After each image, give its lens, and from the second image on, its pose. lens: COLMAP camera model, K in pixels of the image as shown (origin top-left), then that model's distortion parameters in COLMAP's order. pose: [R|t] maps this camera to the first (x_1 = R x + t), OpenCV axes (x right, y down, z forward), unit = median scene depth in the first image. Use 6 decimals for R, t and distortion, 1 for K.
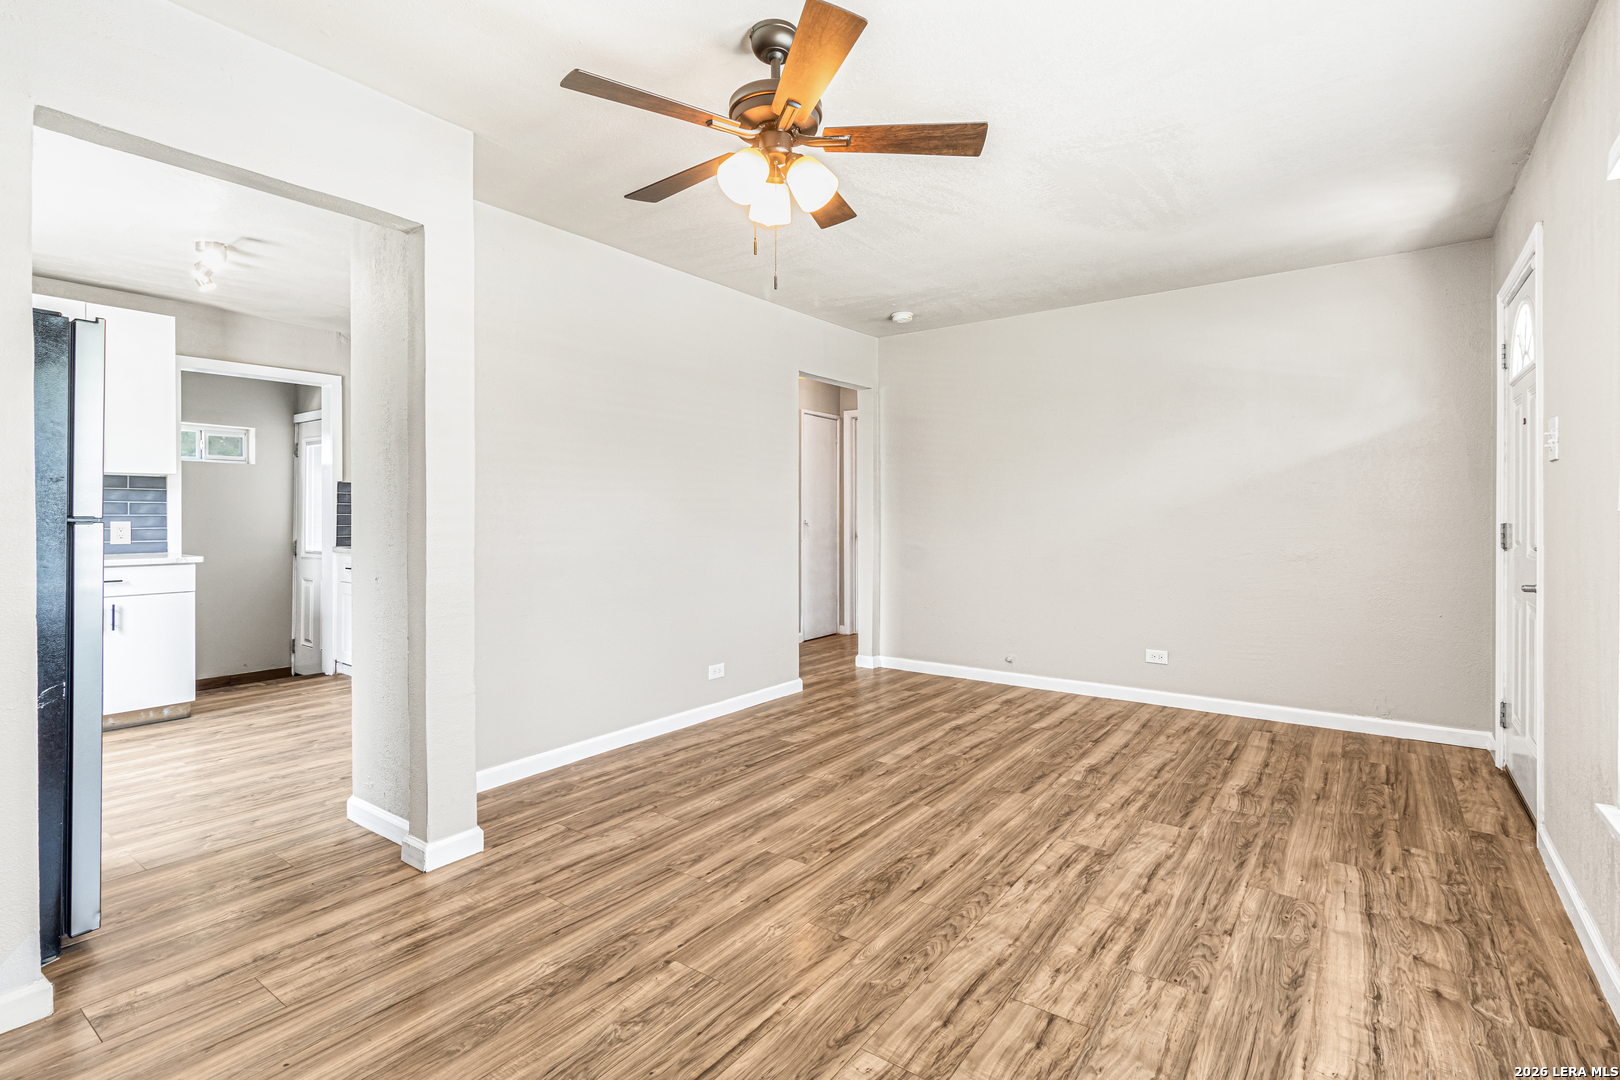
lens RADIAL K [[754.6, 0, 808.7], [0, 754.6, 524.1], [0, 0, 1]] dist [0.006741, -0.000611]
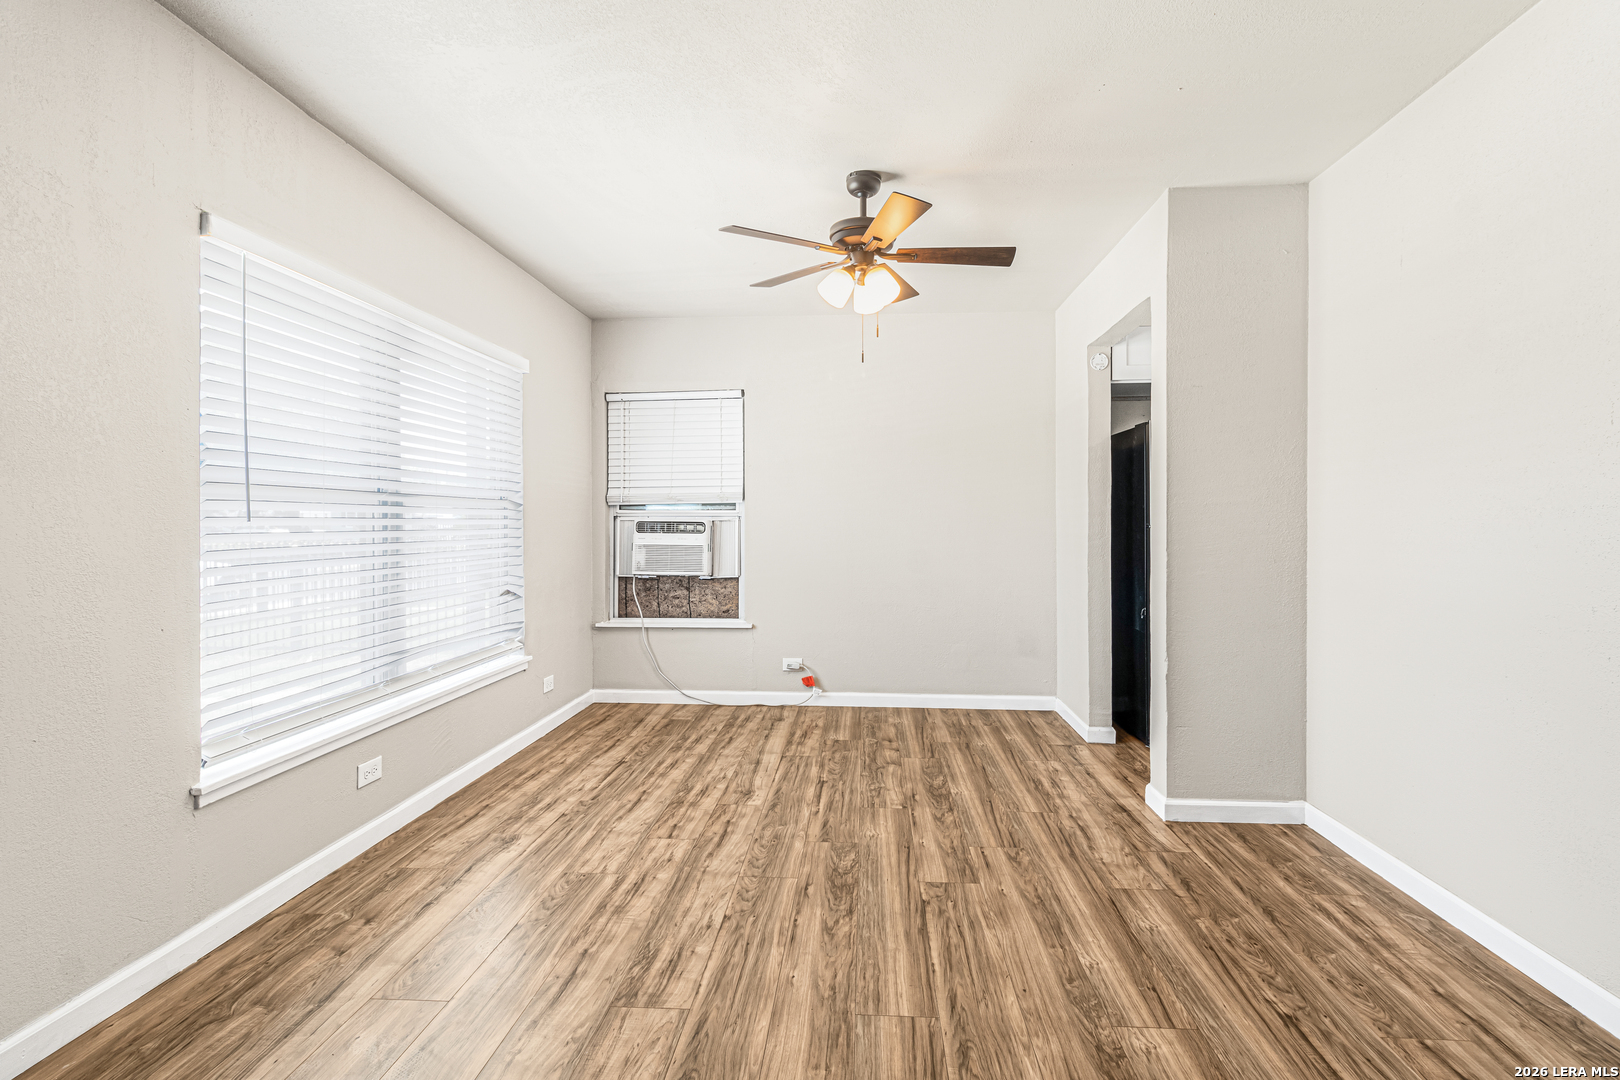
lens RADIAL K [[754.6, 0, 818.1], [0, 754.6, 533.9], [0, 0, 1]] dist [0.006741, -0.000611]
pose [[-0.840482, 0.008482, -0.541773, 0.667740], [-0.006268, 0.999658, 0.025376, -0.022990], [0.541803, 0.024724, -0.840142, 1.816241]]
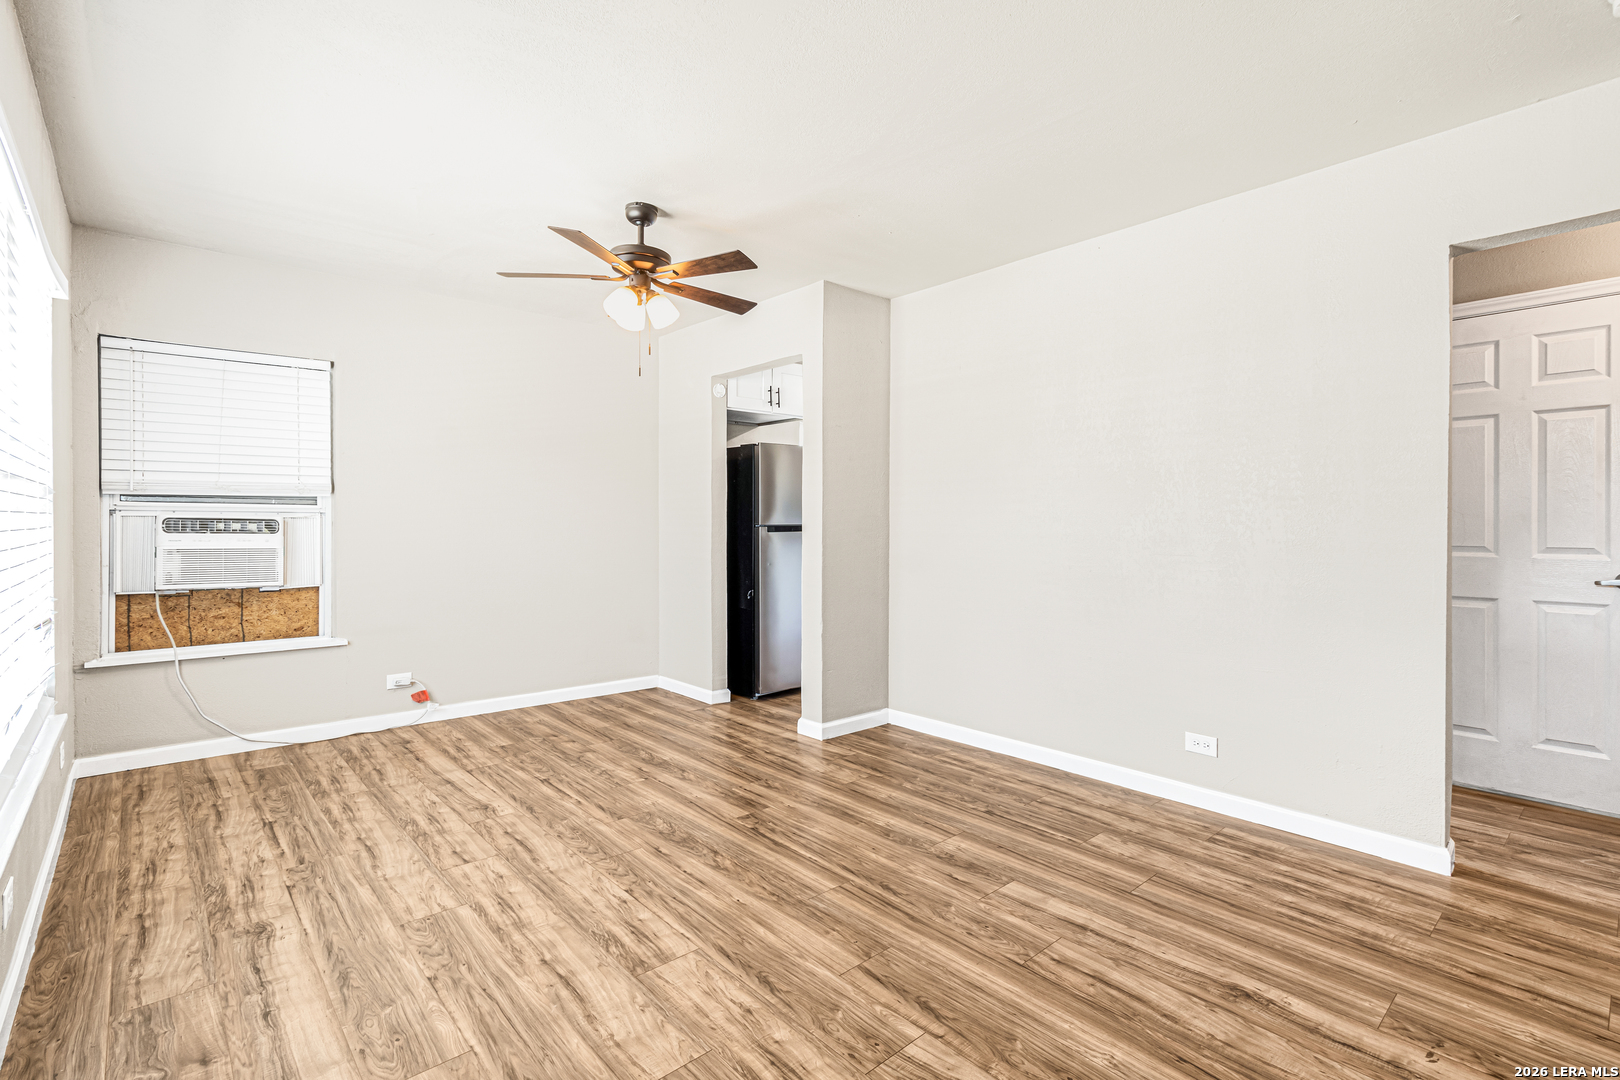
lens RADIAL K [[754.6, 0, 819.9], [0, 754.6, 530.0], [0, 0, 1]] dist [0.006741, -0.000611]
pose [[-0.202001, 0.007333, -0.979358, 1.178664], [-0.017307, 0.999789, 0.011056, -0.016155], [0.979232, 0.019183, -0.201832, 1.424696]]
